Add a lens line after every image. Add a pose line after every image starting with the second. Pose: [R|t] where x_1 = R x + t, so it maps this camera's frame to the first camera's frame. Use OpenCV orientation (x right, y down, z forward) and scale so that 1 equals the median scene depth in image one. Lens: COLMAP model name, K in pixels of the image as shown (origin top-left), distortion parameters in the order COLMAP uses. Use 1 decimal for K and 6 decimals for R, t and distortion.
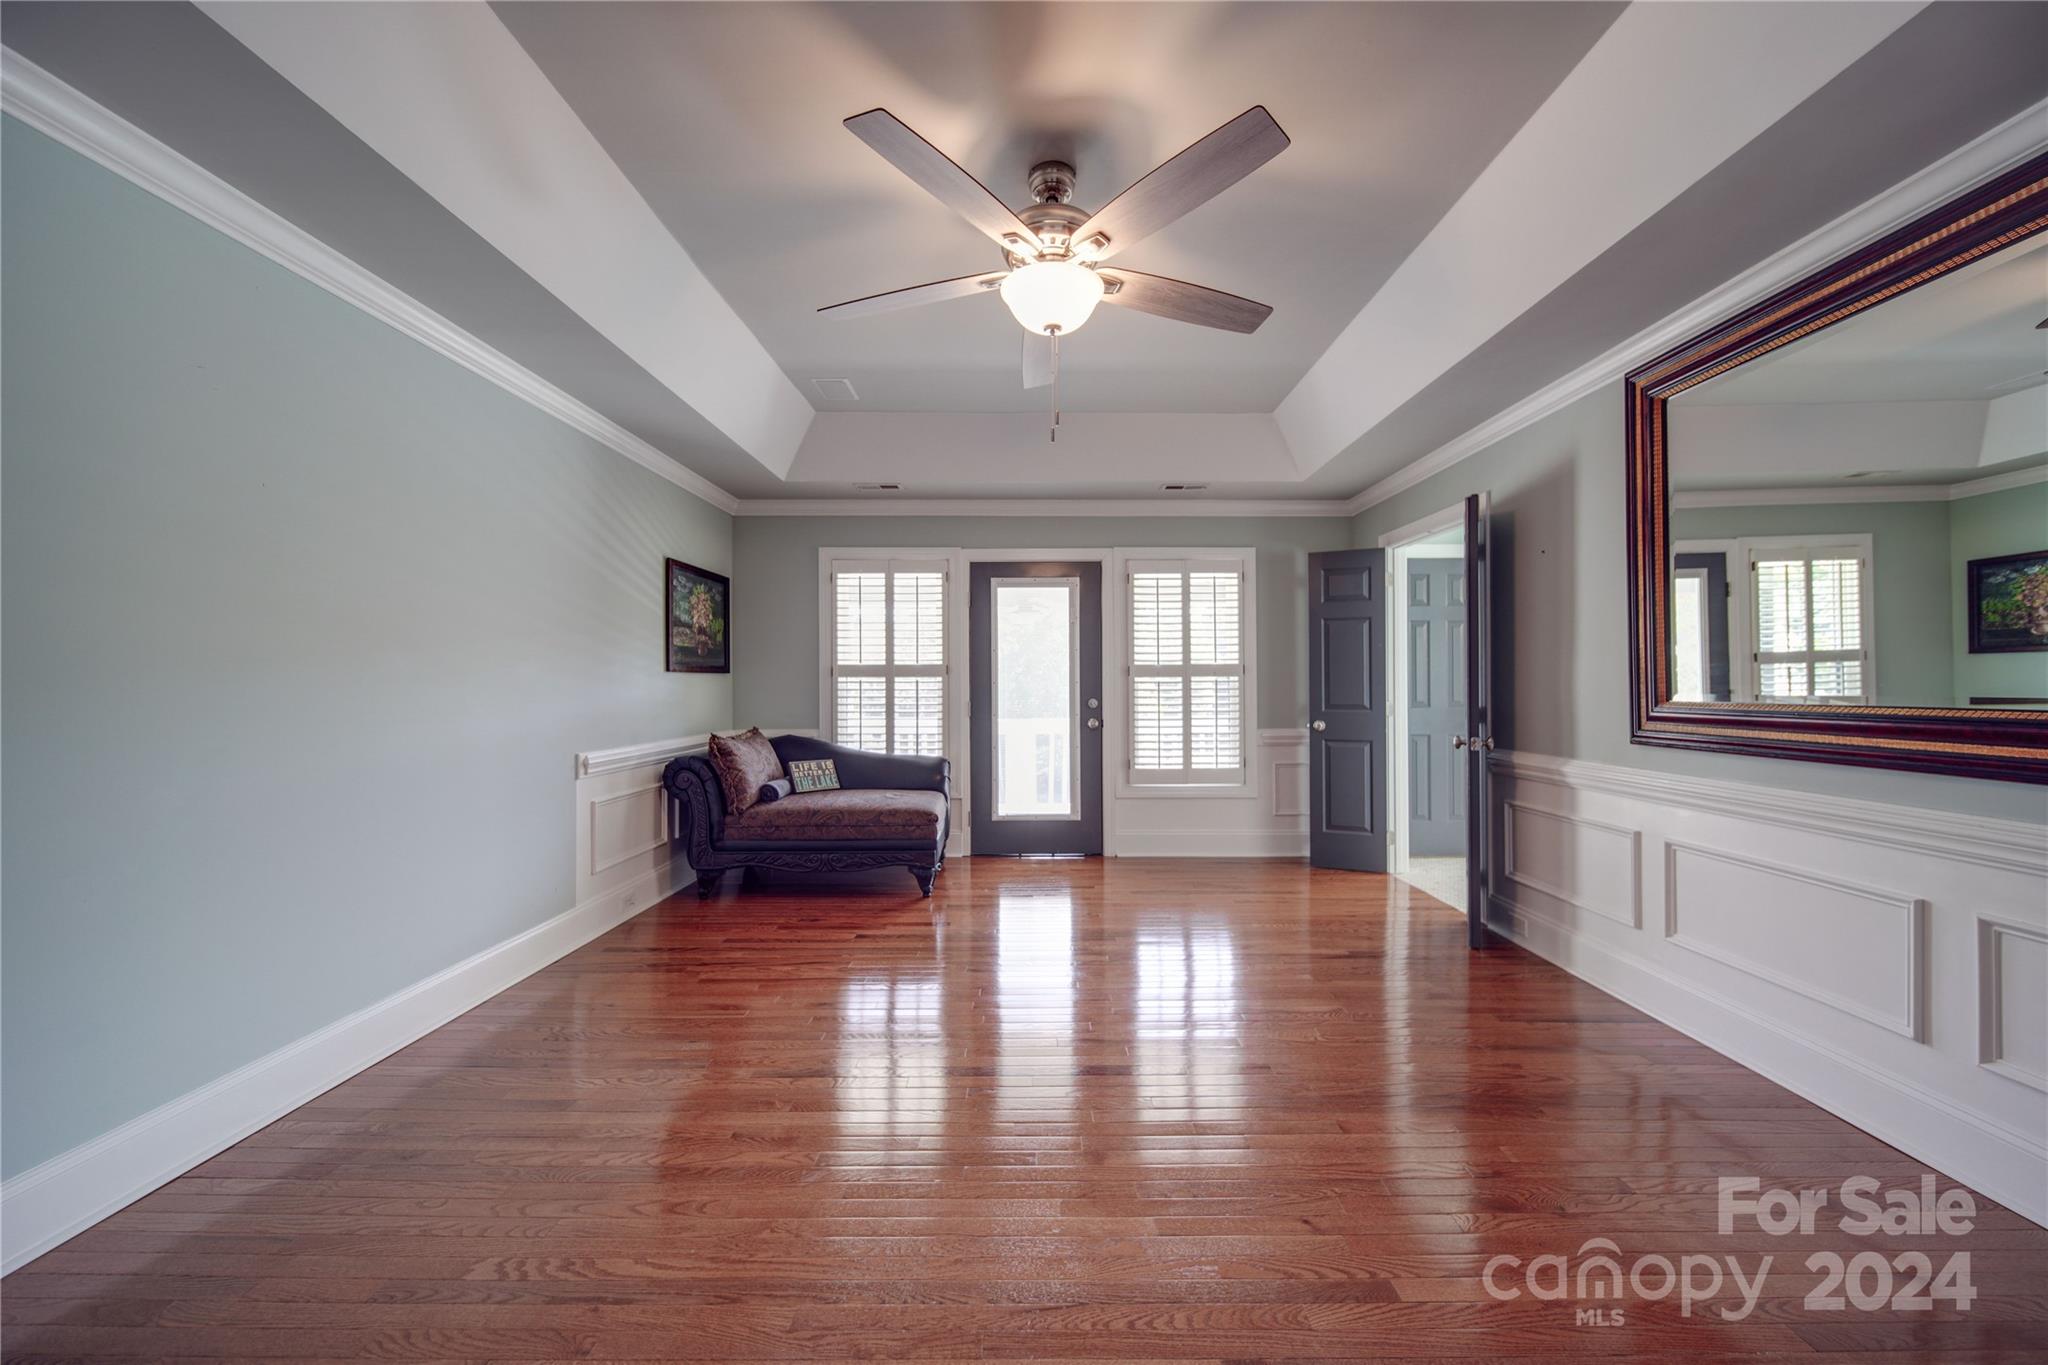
lens RADIAL K [[717.8, 0, 1027.7], [0, 717.8, 683.9], [0, 0, 1]] dist [-0.004738, -0.000019]
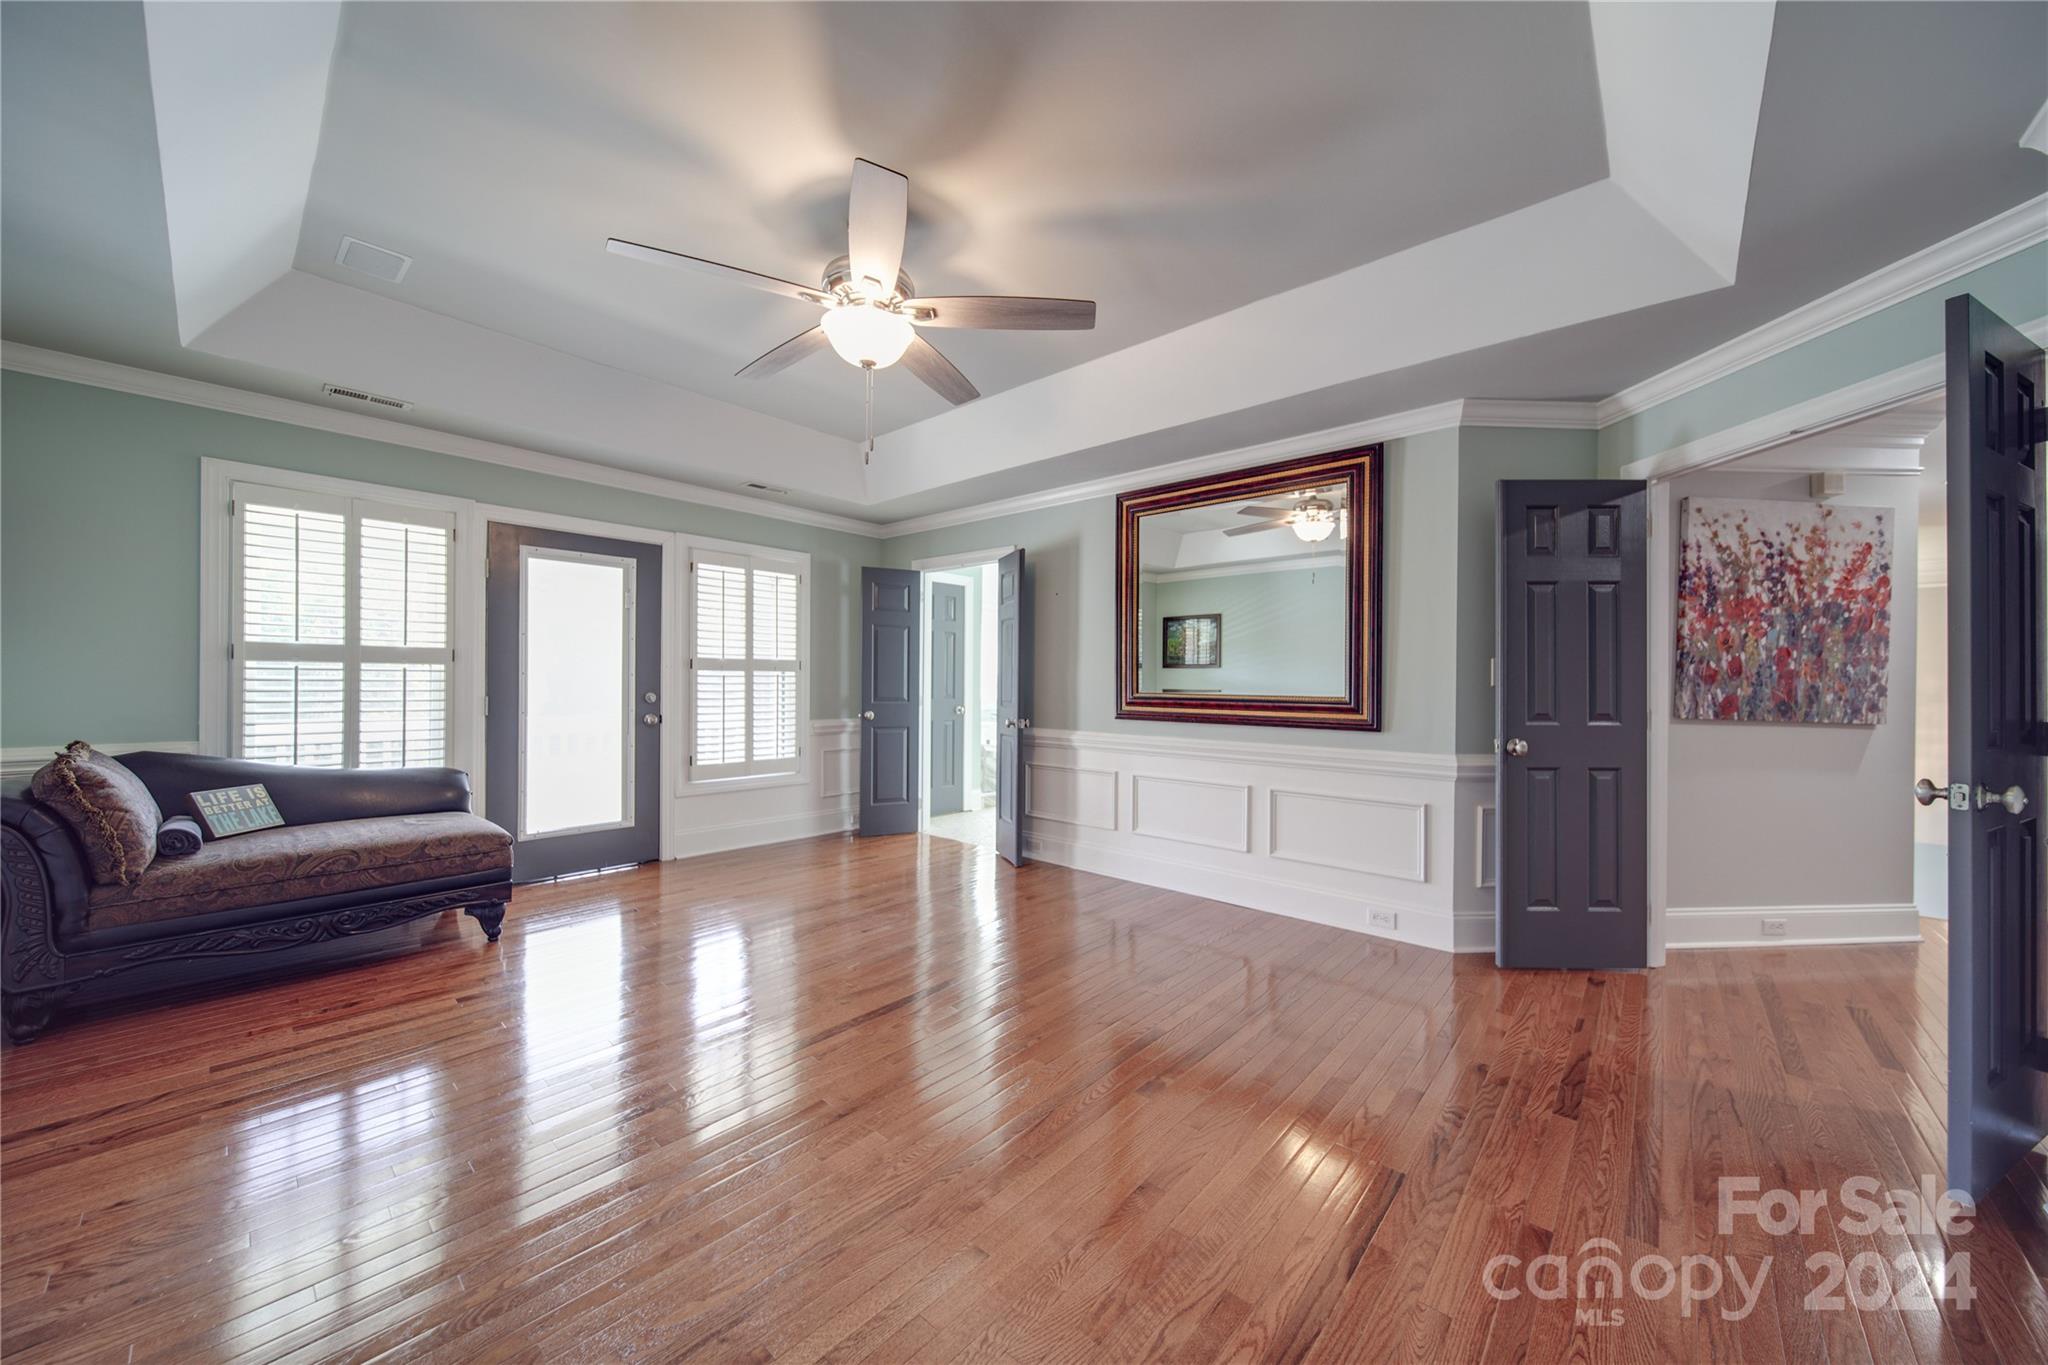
lens RADIAL K [[717.8, 0, 1030.8], [0, 717.8, 683.3], [0, 0, 1]] dist [-0.004738, -0.000019]
pose [[0.664796, 0.009123, 0.746969, -0.275323], [-0.013334, 0.999911, -0.000345, 0.002396], [-0.746906, -0.009731, 0.664858, 0.022413]]
